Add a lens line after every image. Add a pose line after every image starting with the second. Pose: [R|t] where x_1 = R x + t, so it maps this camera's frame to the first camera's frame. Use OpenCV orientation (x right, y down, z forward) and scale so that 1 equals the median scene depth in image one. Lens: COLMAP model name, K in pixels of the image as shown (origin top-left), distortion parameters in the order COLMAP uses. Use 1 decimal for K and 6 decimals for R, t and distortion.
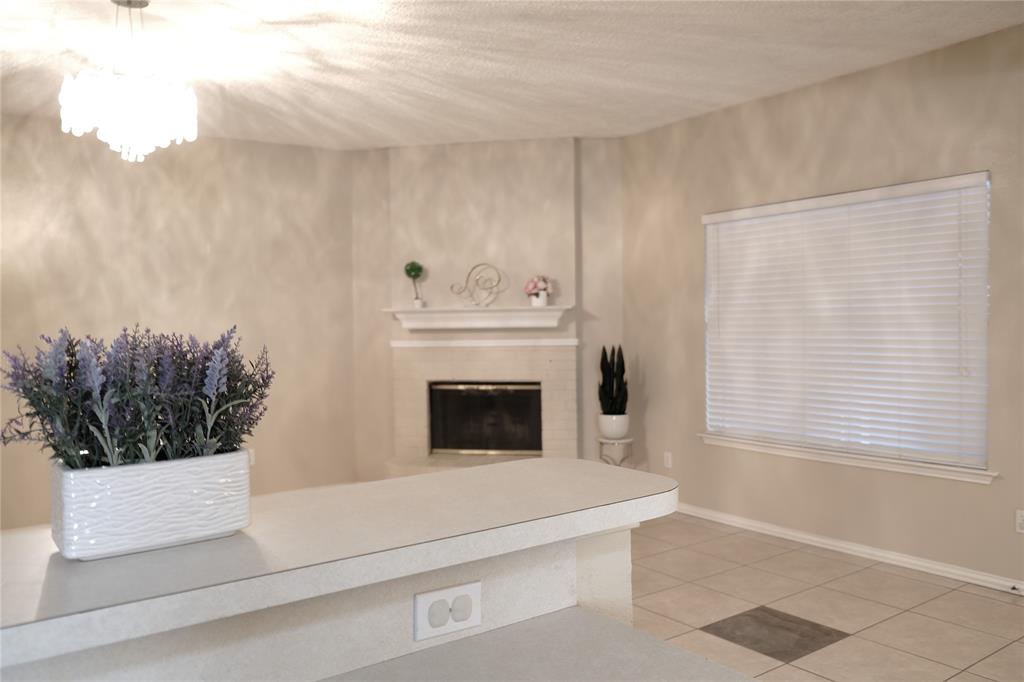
lens RADIAL K [[790.0, 0, 505.8], [0, 790.0, 338.0], [0, 0, 1]] dist [-0.043505, 0.044482]
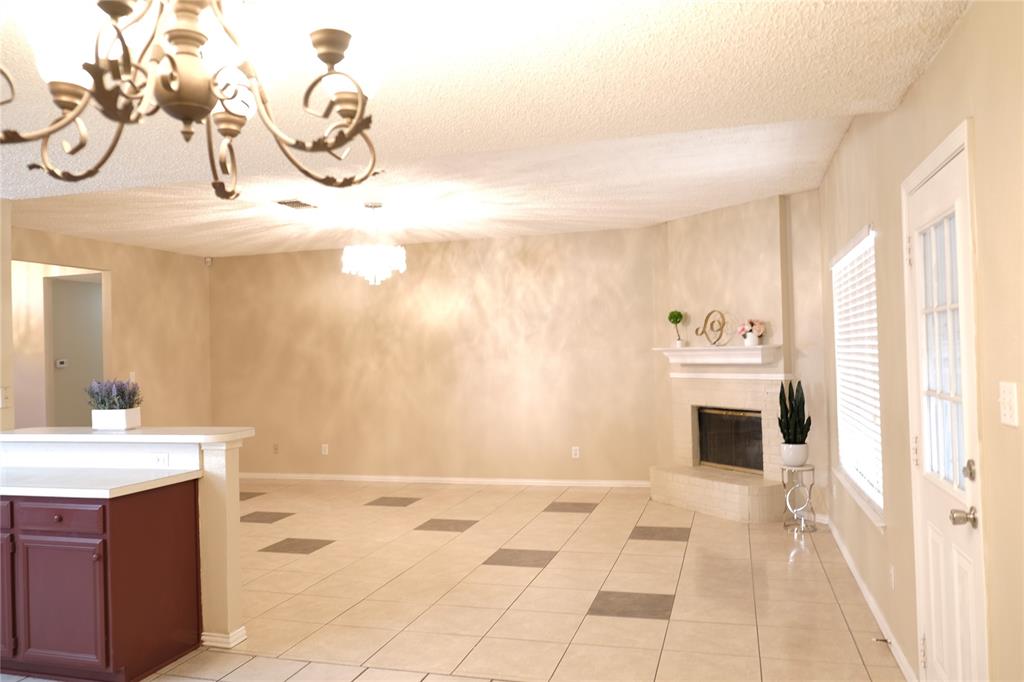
lens RADIAL K [[786.6, 0, 512.0], [0, 786.6, 341.0], [0, 0, 1]] dist [-0.047625, 0.009258]
pose [[0.629071, -0.012791, -0.777243, 0.729989], [-0.001820, 0.999838, -0.017927, -0.026182], [0.777346, 0.012692, 0.628945, 0.005821]]
